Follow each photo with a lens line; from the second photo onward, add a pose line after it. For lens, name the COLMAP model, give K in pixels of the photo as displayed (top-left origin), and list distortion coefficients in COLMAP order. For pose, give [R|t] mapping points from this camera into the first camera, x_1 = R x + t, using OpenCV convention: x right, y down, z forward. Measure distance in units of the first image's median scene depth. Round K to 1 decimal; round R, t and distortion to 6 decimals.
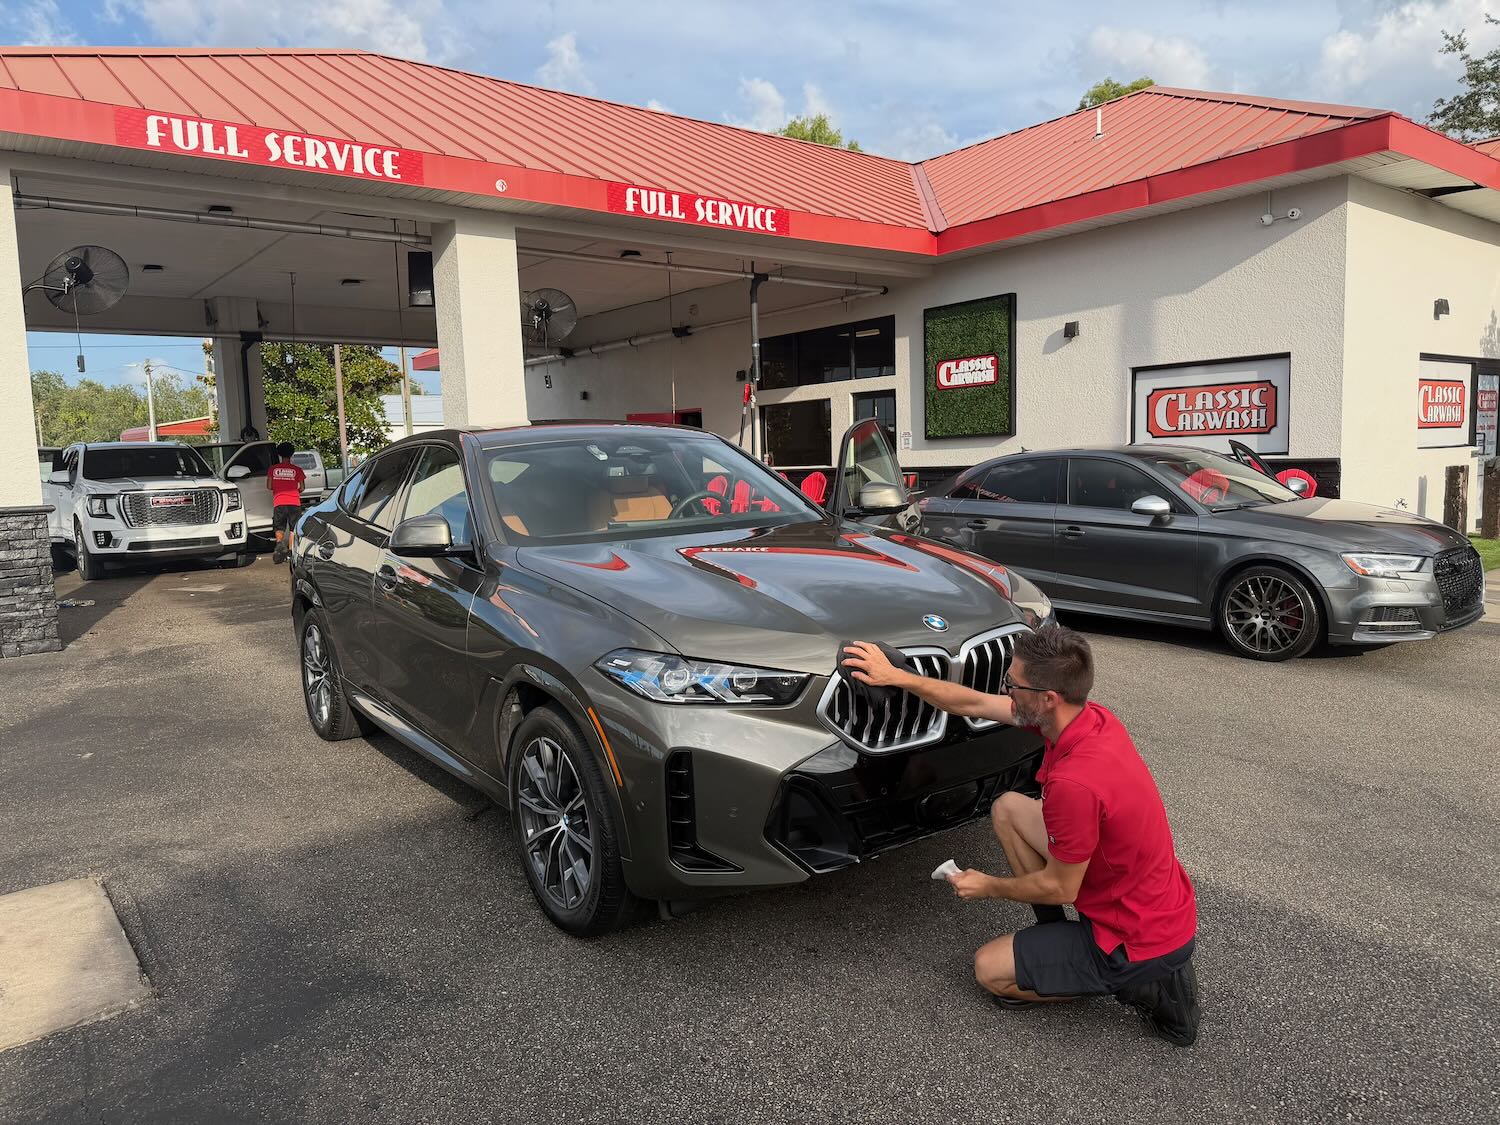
lens RADIAL K [[1049.1, 0, 749.9], [0, 1049.1, 561.5], [0, 0, 1]] dist [0.047400, -0.040348]
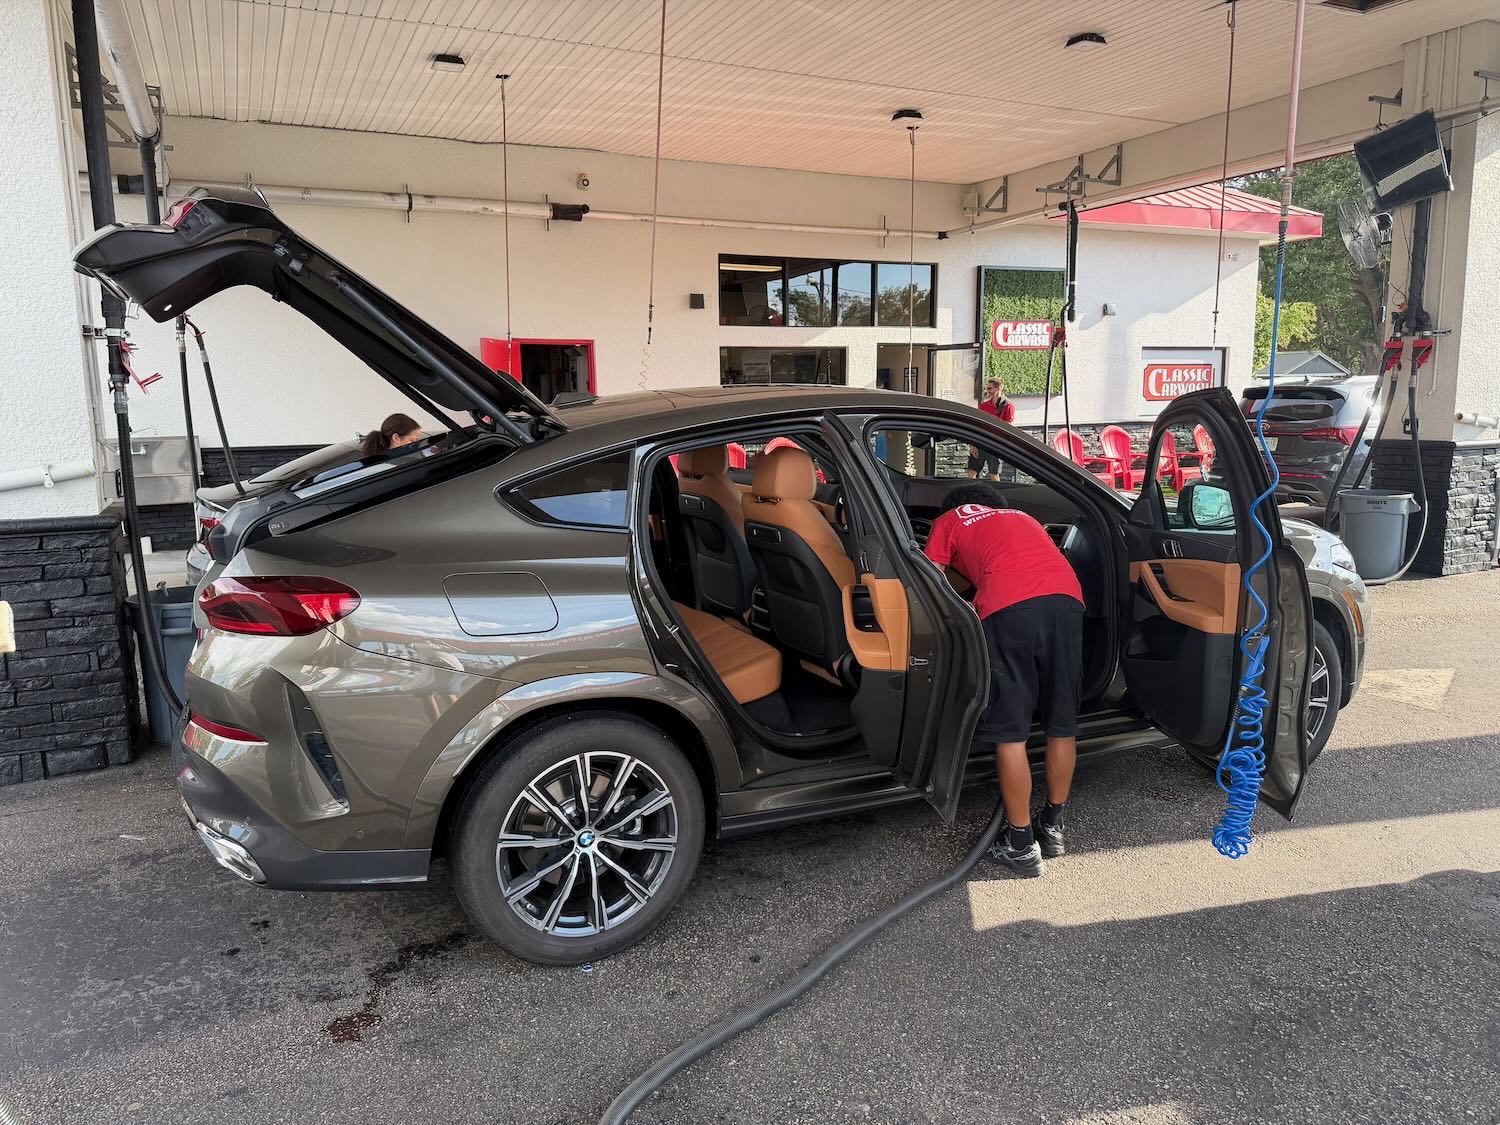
lens RADIAL K [[1049.1, 0, 750.3], [0, 1049.1, 562.5], [0, 0, 1]] dist [0.047400, -0.040348]
pose [[0.227394, -0.117887, 0.966641, -0.895829], [0.107633, 0.989606, 0.095368, -0.085332], [-0.967836, 0.082356, 0.237719, 1.035159]]
